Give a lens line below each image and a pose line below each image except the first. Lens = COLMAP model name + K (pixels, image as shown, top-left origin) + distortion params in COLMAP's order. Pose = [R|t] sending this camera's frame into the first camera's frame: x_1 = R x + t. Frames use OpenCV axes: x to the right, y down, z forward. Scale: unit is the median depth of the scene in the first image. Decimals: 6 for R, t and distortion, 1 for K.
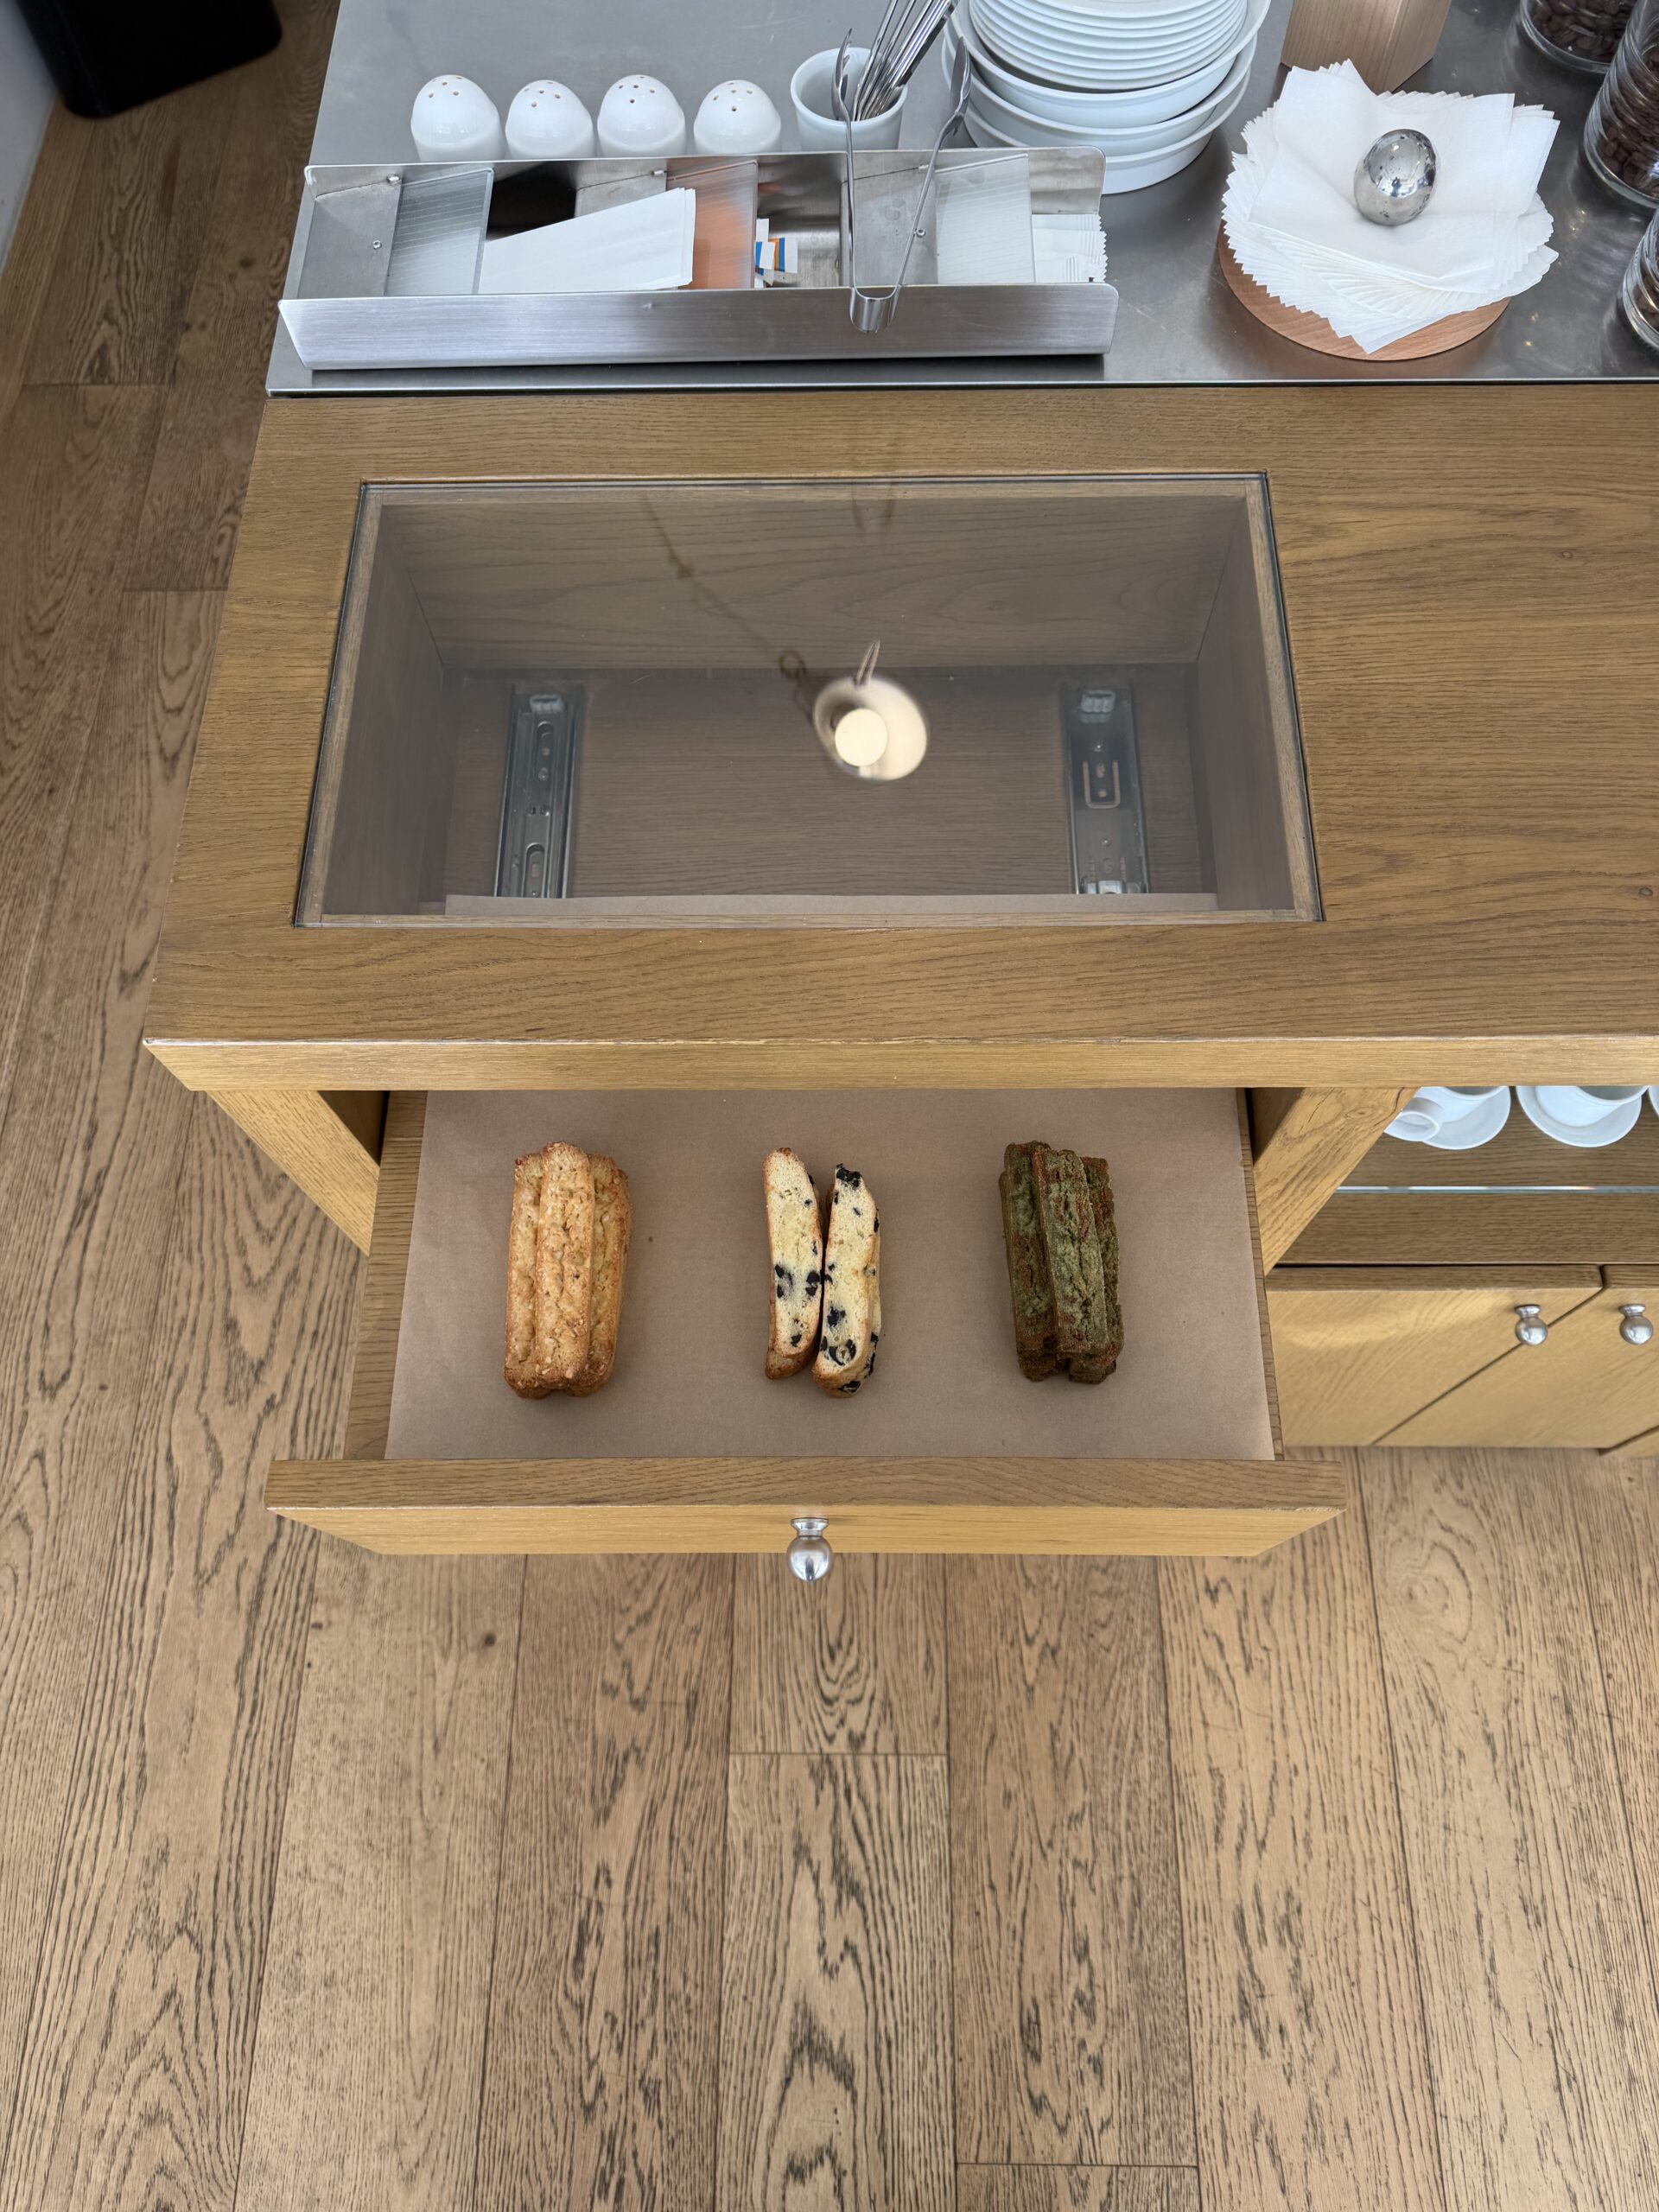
lens RADIAL K [[1532.7, 0, 828.7], [0, 1532.7, 1106.8], [0, 0, 1]] dist [0.000264, -0.003978]
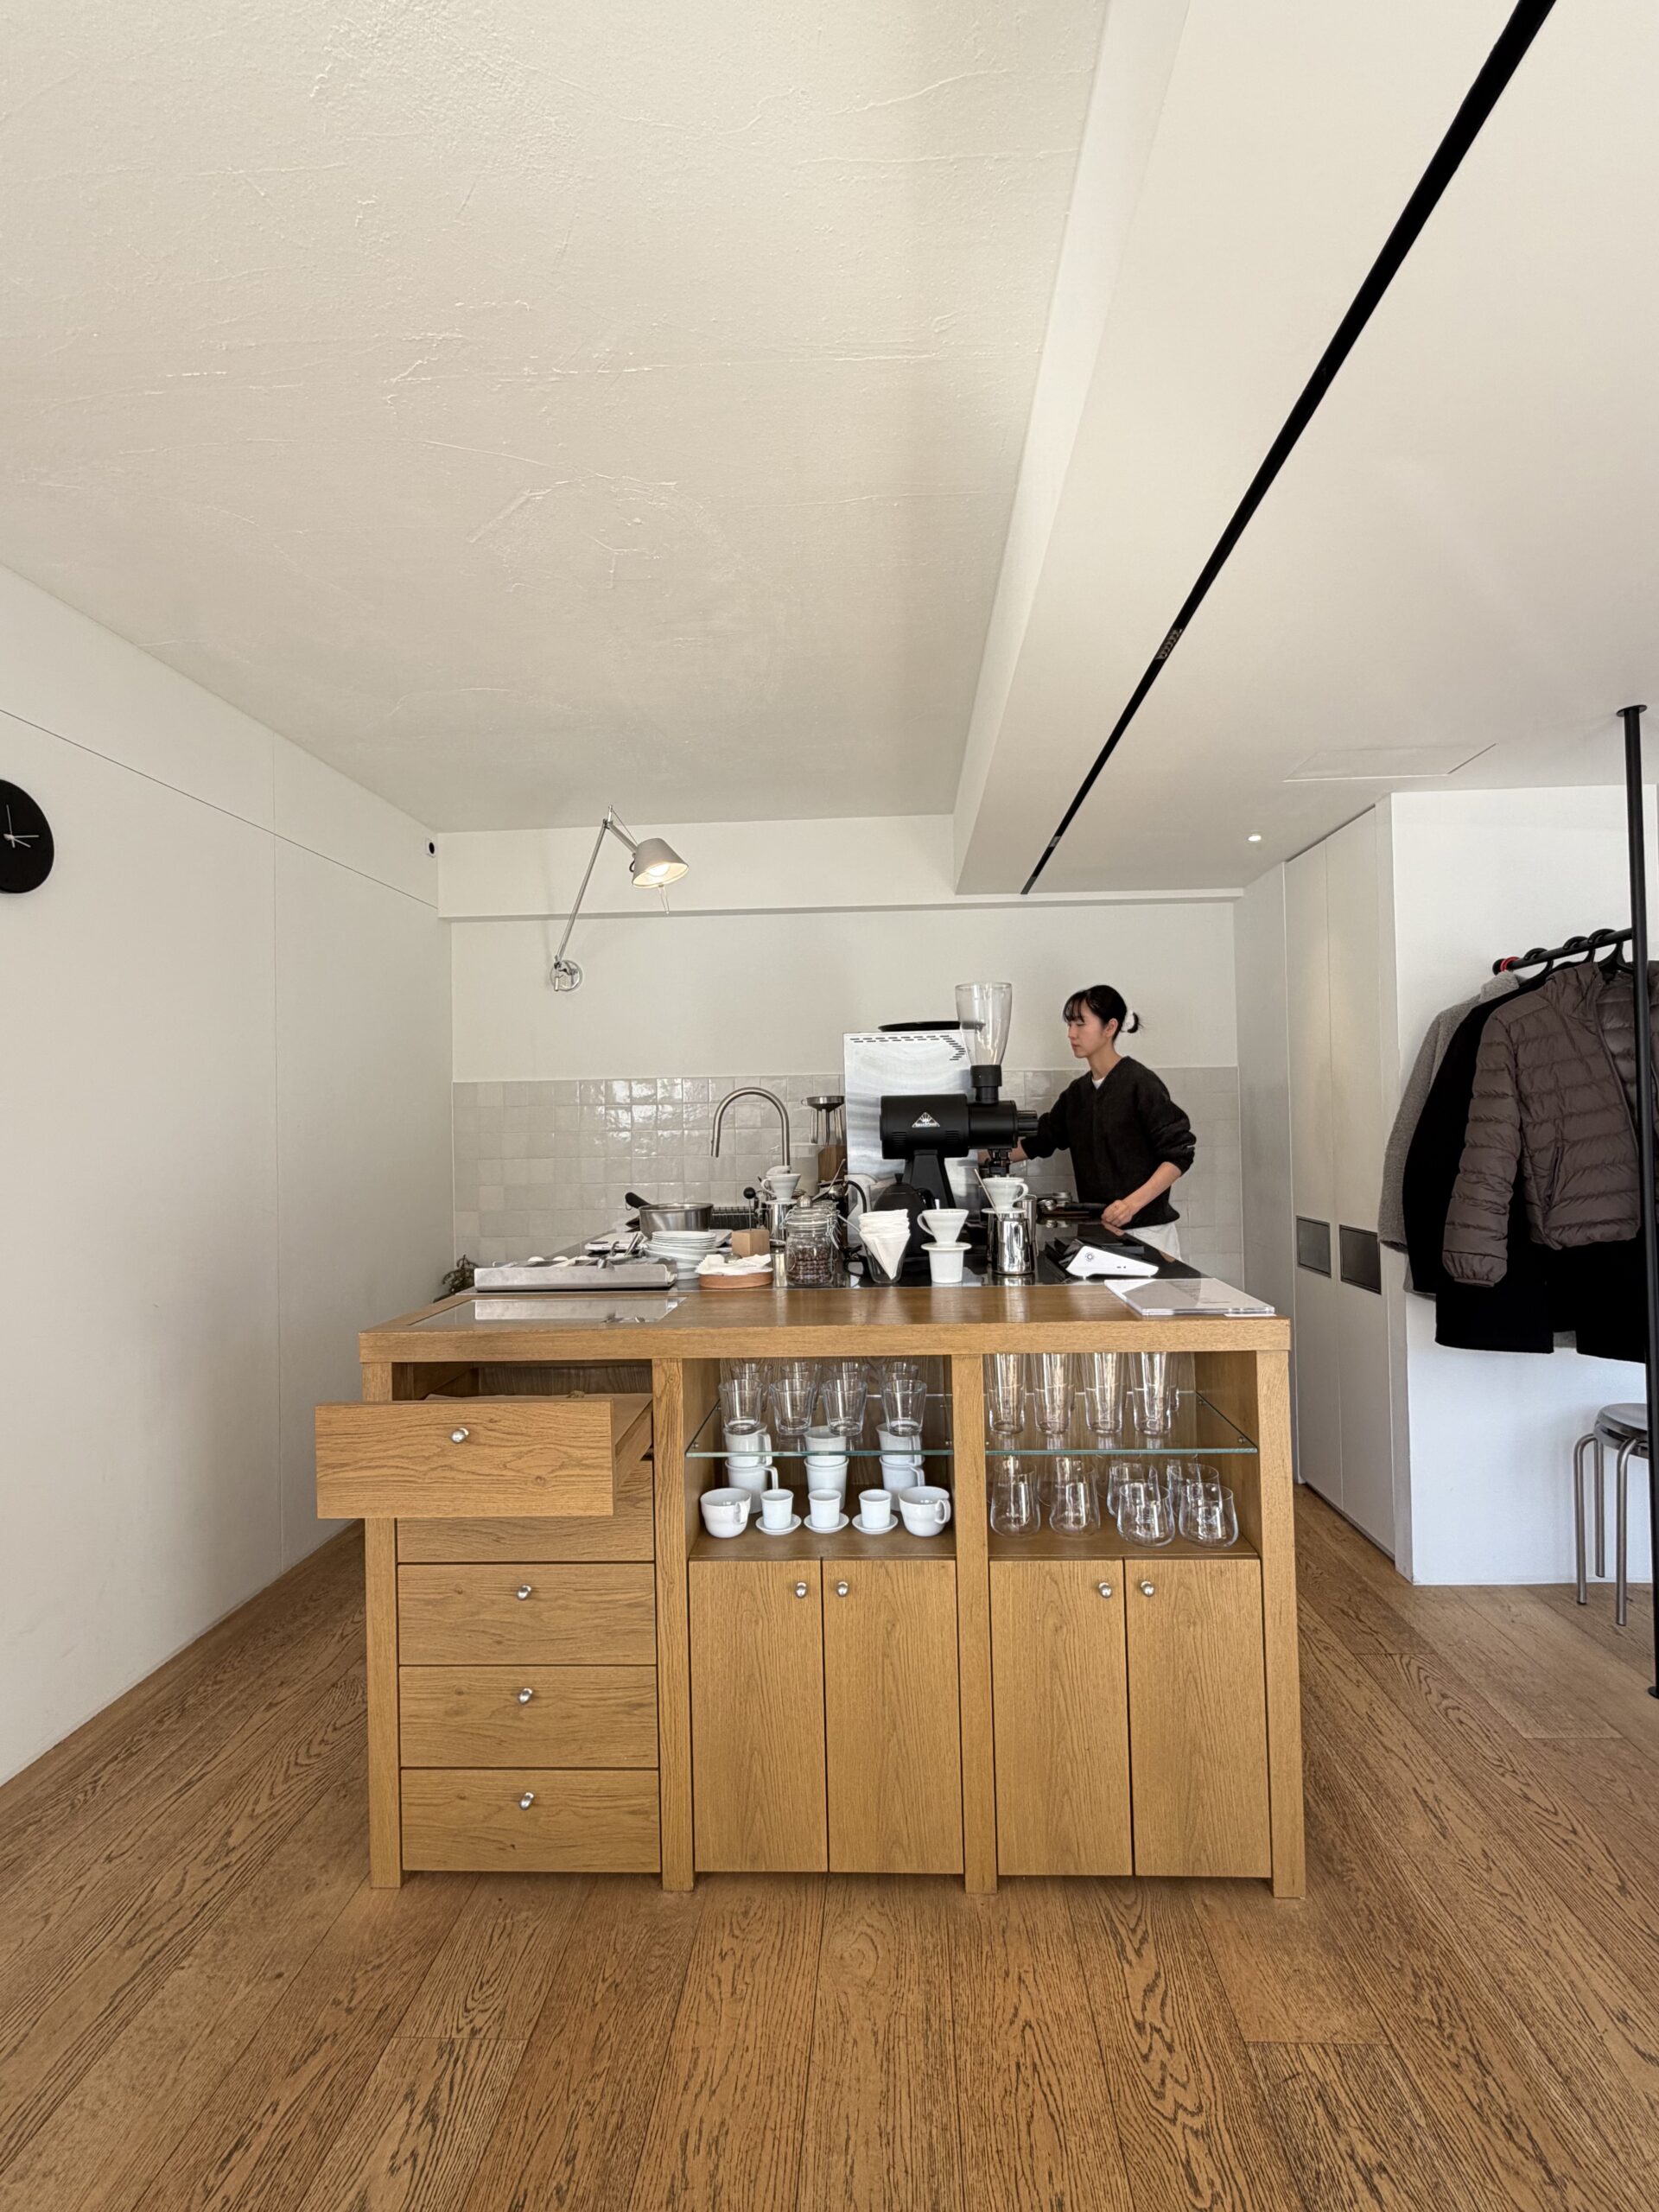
lens RADIAL K [[889.8, 0, 827.7], [0, 889.8, 1104.9], [0, 0, 1]] dist [0.001906, 0.000480]
pose [[0.999616, -0.012856, -0.024561, 0.428233], [-0.017889, 0.377660, -0.925771, 0.923364], [0.021178, 0.925855, 0.377285, -0.231909]]
